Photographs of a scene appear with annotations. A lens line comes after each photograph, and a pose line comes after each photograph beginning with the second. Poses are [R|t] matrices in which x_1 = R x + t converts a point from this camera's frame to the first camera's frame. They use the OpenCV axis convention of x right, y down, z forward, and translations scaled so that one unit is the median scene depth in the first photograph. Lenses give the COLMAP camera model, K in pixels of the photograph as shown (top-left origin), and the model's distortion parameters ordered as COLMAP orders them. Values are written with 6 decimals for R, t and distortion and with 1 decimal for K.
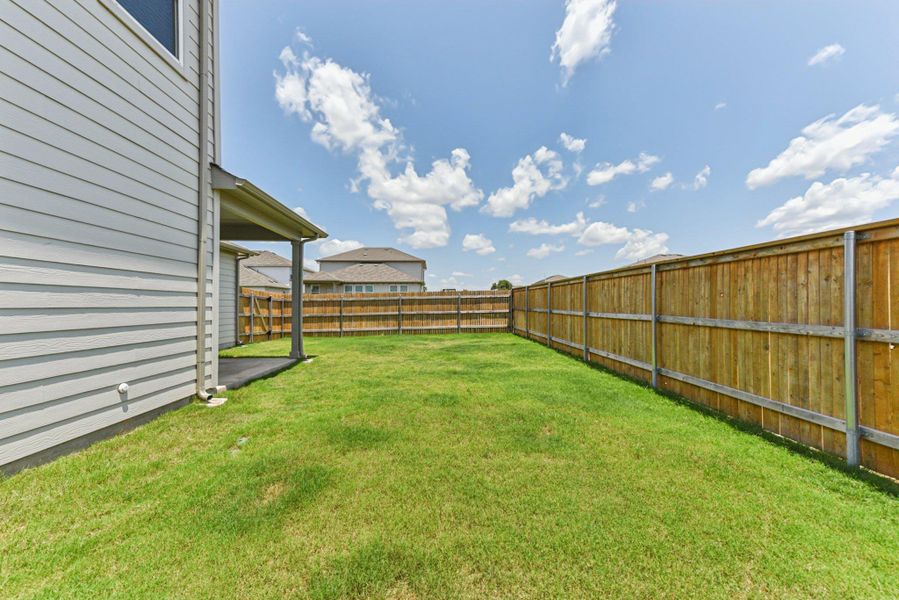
lens RADIAL K [[367.5, 0, 452.4], [0, 367.5, 306.6], [0, 0, 1]] dist [0.021504, 0.000211]
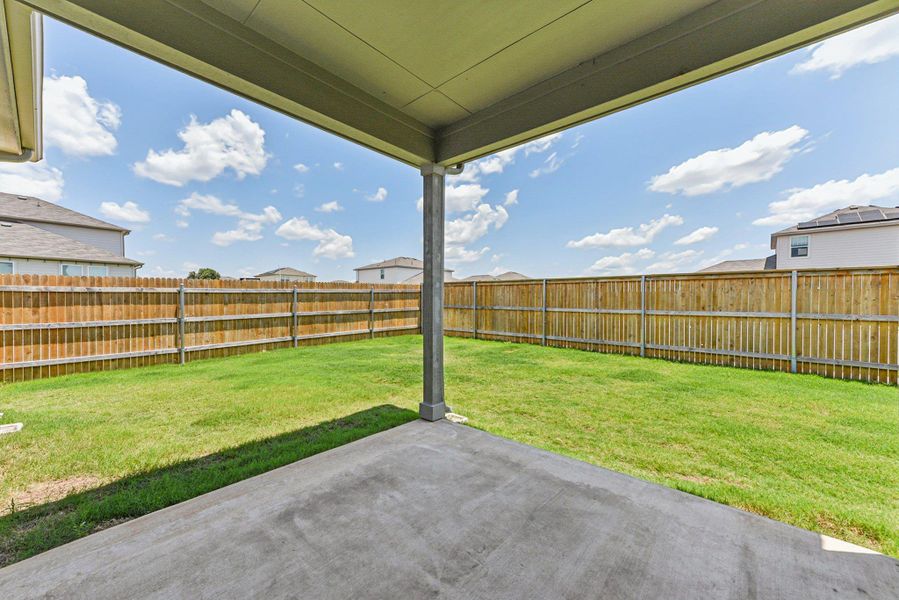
lens RADIAL K [[367.5, 0, 452.4], [0, 367.5, 306.6], [0, 0, 1]] dist [0.021504, 0.000211]
pose [[0.686010, -0.009886, 0.727525, -0.417939], [-0.000550, 0.999900, 0.014106, -0.004974], [-0.727592, -0.010077, 0.685937, 0.357922]]
